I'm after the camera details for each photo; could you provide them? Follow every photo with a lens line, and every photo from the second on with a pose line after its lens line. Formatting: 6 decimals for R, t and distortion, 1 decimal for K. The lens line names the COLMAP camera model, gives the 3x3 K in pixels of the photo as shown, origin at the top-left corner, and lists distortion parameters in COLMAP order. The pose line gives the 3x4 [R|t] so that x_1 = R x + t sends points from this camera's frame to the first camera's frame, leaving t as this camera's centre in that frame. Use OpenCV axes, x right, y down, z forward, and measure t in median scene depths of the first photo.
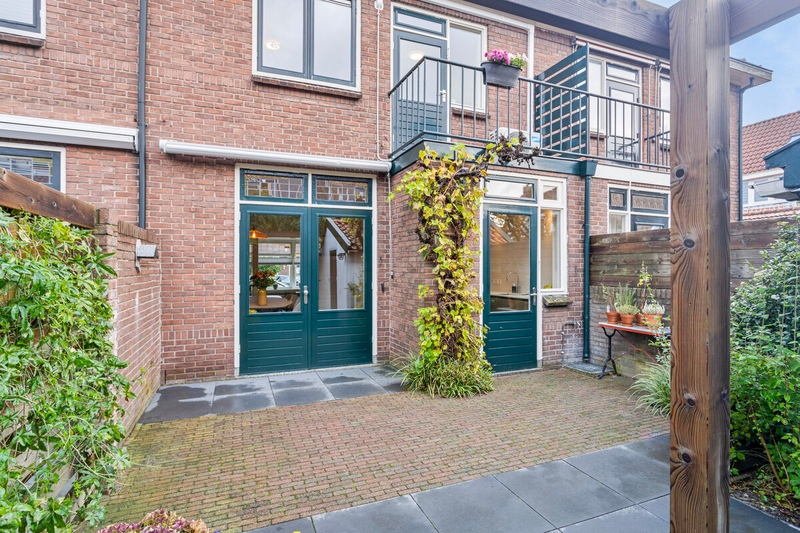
lens RADIAL K [[442.3, 0, 426.8], [0, 442.3, 265.3], [0, 0, 1]] dist [-0.002055, -0.000282]
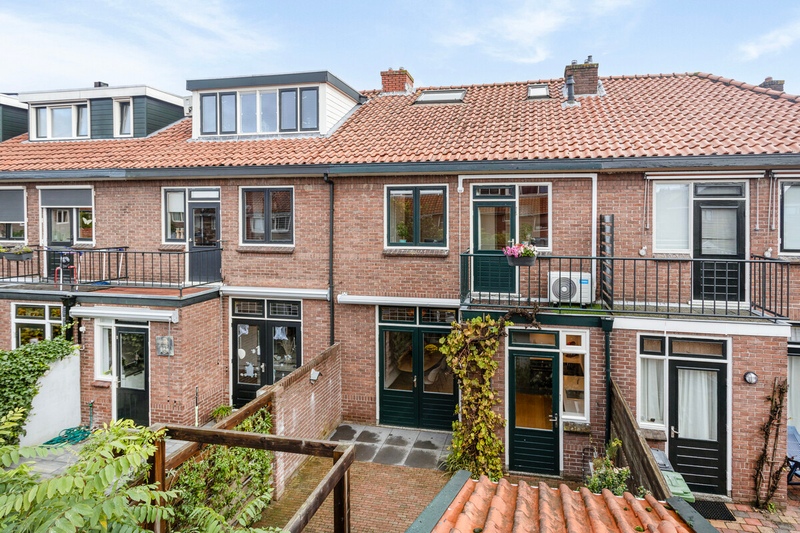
lens RADIAL K [[391.6, 0, 402.5], [0, 391.6, 269.2], [0, 0, 1]] dist [-0.001659, 0.010333]
pose [[0.815250, 0.014554, -0.578926, 0.532111], [0.000715, 0.999658, 0.026137, -0.400431], [0.579108, -0.021722, 0.814961, -0.177503]]
